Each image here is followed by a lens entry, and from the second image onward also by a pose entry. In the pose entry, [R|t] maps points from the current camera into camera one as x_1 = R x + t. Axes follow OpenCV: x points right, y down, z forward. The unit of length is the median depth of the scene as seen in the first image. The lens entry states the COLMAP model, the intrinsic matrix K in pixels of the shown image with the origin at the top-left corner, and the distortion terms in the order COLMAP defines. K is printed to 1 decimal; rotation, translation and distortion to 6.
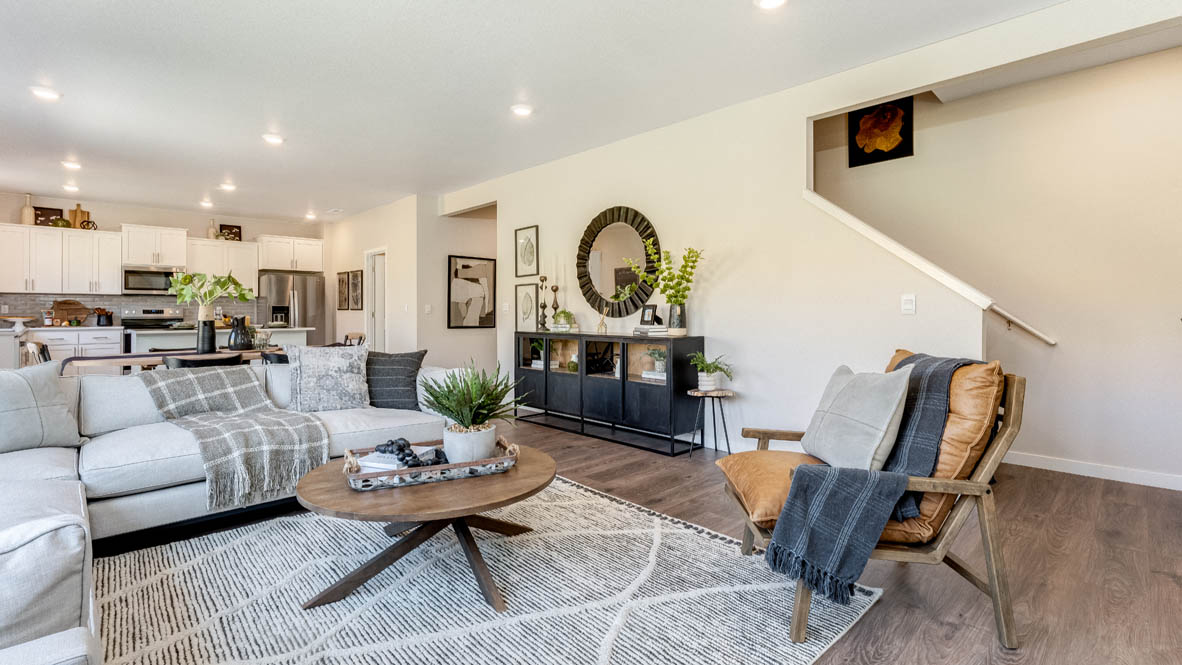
lens RADIAL K [[520.6, 0, 586.3], [0, 520.6, 322.5], [0, 0, 1]] dist [-0.001647, -0.000095]
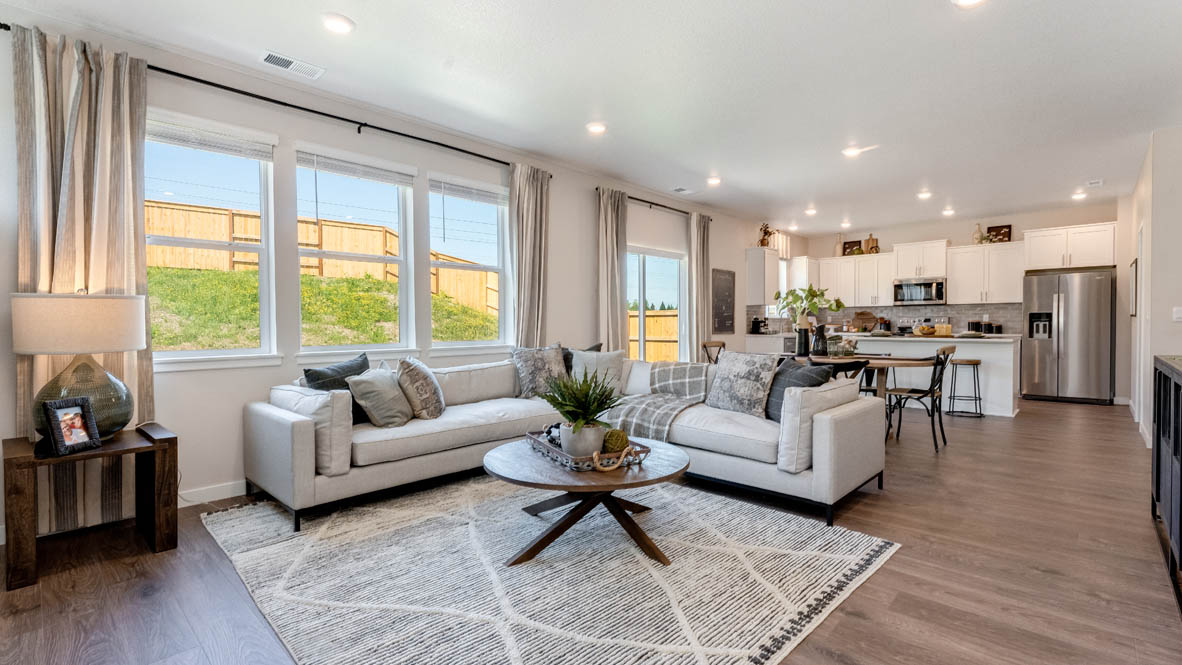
lens RADIAL K [[528.4, 0, 586.6], [0, 528.4, 330.1], [0, 0, 1]] dist [0.004657, 0.000201]
pose [[0.057744, 0.013143, -0.998245, 0.508720], [-0.013639, 0.999830, 0.012374, -0.010019], [0.998238, 0.012900, 0.057913, 0.516434]]
